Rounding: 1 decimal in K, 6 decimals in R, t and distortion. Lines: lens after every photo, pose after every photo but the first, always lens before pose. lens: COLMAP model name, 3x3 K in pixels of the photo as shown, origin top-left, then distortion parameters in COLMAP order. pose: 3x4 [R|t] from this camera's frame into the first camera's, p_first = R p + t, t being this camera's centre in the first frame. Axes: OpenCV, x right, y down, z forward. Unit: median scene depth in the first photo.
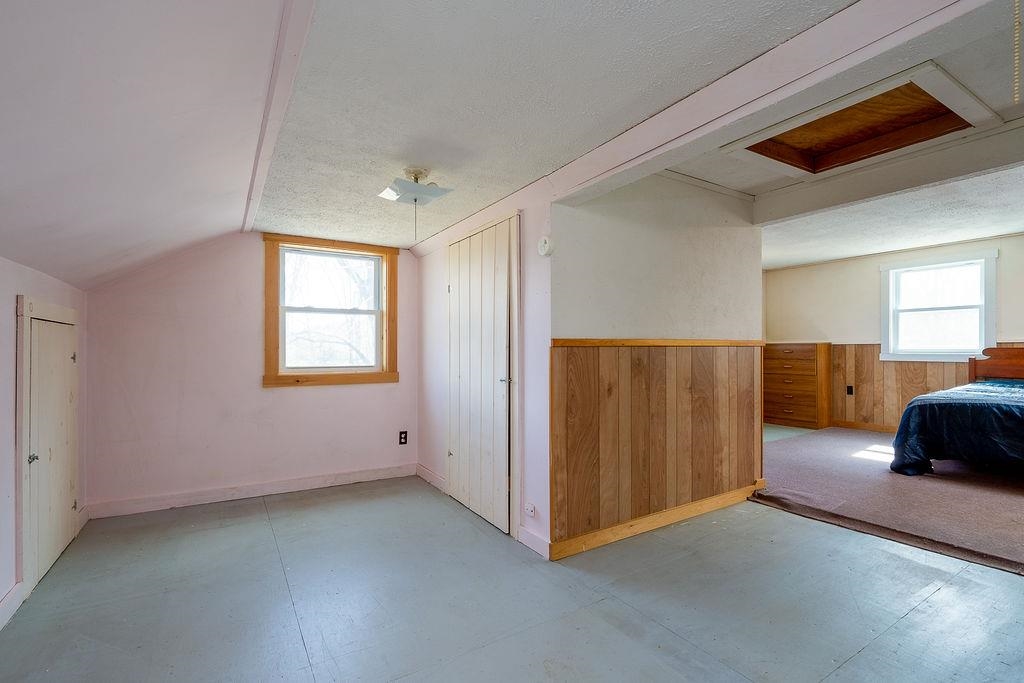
lens RADIAL K [[467.3, 0, 503.6], [0, 467.3, 345.6], [0, 0, 1]] dist [0.000007, 0.000173]
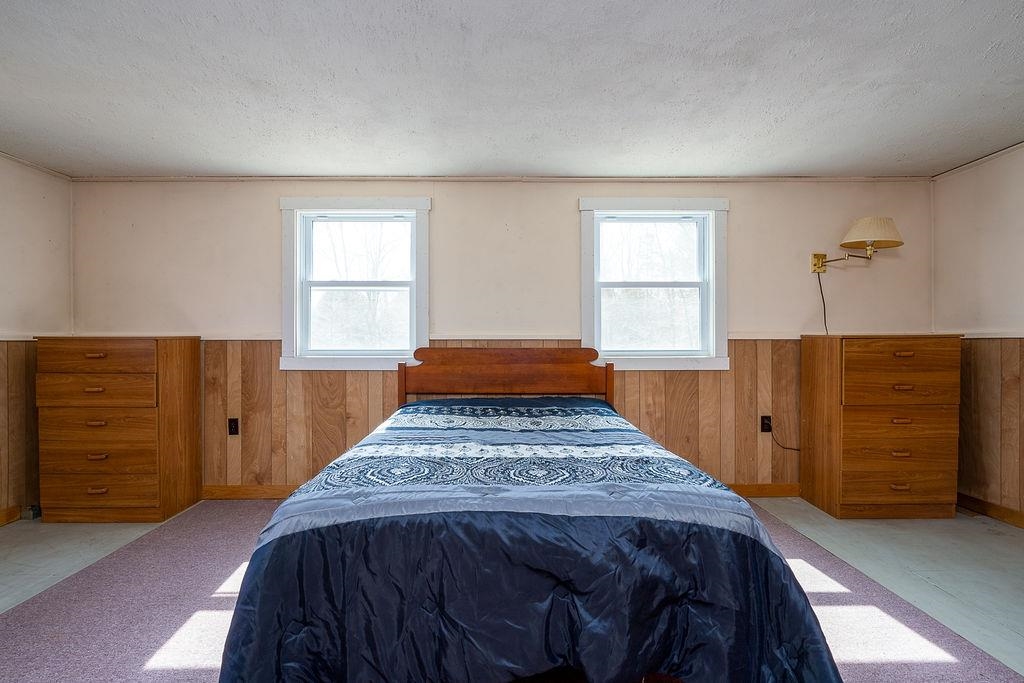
lens RADIAL K [[465.2, 0, 514.5], [0, 465.2, 359.1], [0, 0, 1]] dist [0.000154, 0.000319]
pose [[0.500404, -0.024415, 0.865448, 0.457907], [-0.009270, 0.999394, 0.033553, -0.001923], [-0.865743, -0.024813, 0.499874, 0.474810]]
